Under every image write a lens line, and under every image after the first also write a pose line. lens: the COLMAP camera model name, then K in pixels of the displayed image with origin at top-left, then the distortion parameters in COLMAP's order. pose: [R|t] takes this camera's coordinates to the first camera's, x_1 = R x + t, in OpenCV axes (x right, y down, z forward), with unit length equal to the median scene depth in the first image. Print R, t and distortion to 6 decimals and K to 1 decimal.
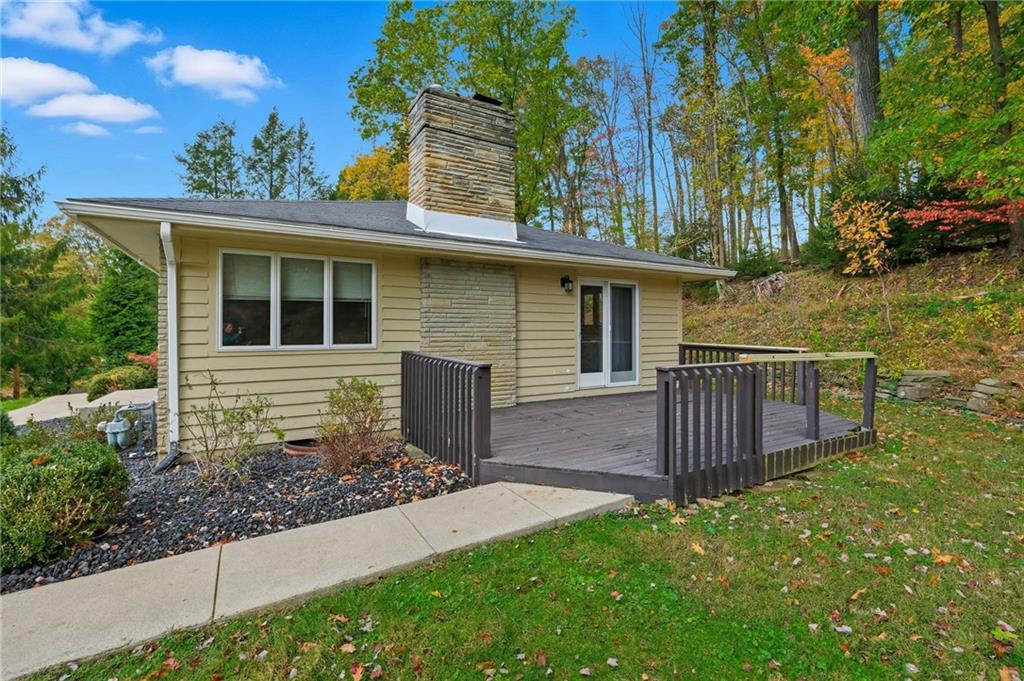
lens RADIAL K [[452.3, 0, 514.6], [0, 452.3, 325.1], [0, 0, 1]] dist [-0.002055, -0.000323]
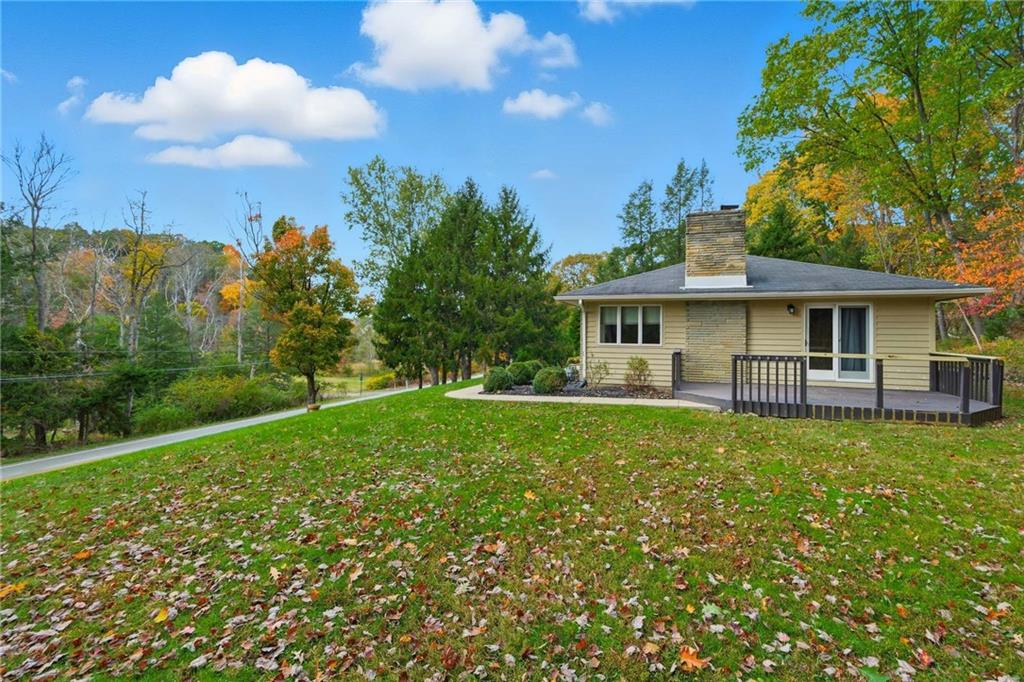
lens RADIAL K [[452.3, 0, 514.6], [0, 452.3, 325.6], [0, 0, 1]] dist [-0.002055, -0.000323]
pose [[0.630782, -0.008171, -0.775917, 0.760847], [-0.004714, 0.999886, -0.014362, -0.010010], [0.775946, 0.012717, 0.630671, -0.728234]]
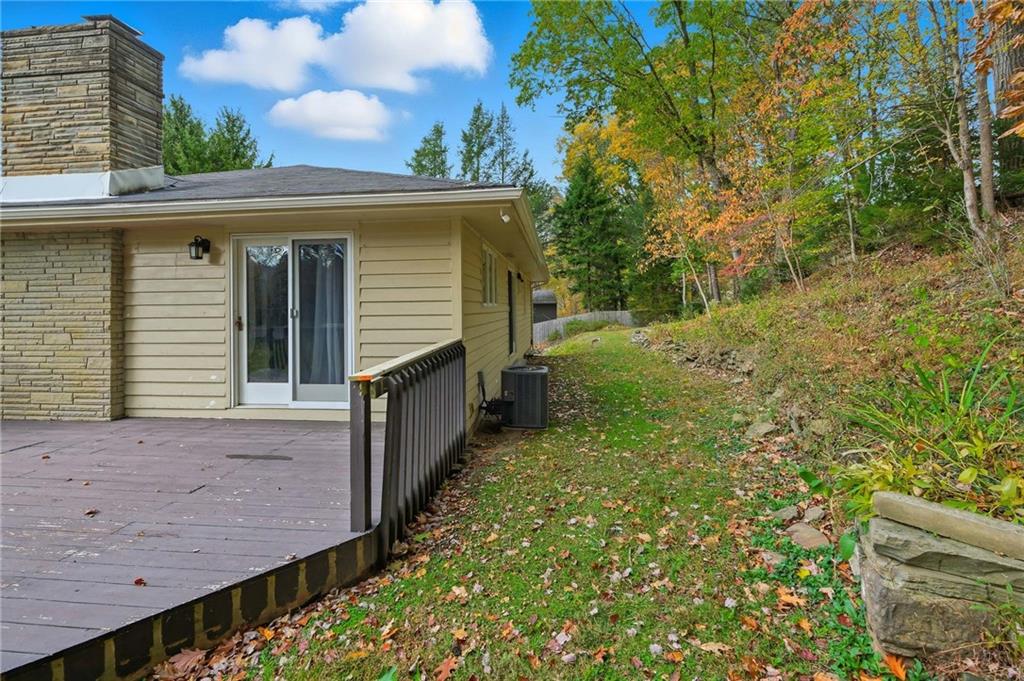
lens RADIAL K [[477.3, 0, 500.1], [0, 477.3, 304.7], [0, 0, 1]] dist [-0.001288, -0.000196]
pose [[0.796990, -0.015002, -0.603807, 0.967012], [0.017673, 0.999843, -0.001514, 0.001970], [0.603734, -0.009464, 0.797129, 0.758877]]
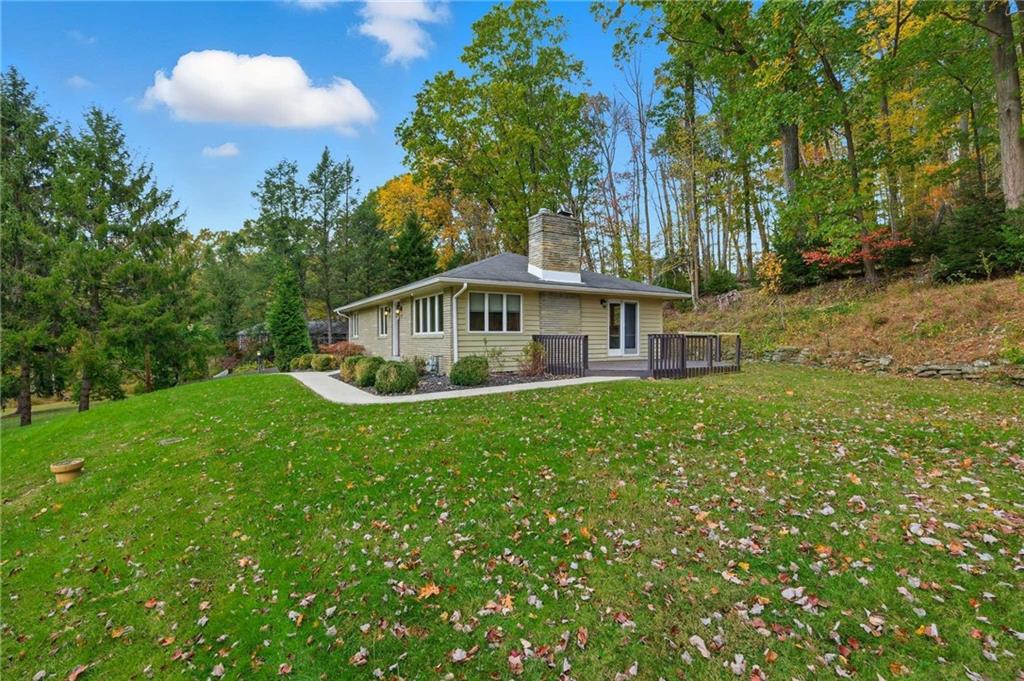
lens RADIAL K [[448.6, 0, 513.1], [0, 448.6, 345.6], [0, 0, 1]] dist [-0.001327, -0.000053]
pose [[0.999950, -0.004458, 0.008960, -0.320953], [0.004226, 0.999660, 0.025733, 0.047596], [-0.009072, -0.025694, 0.999629, -1.038020]]
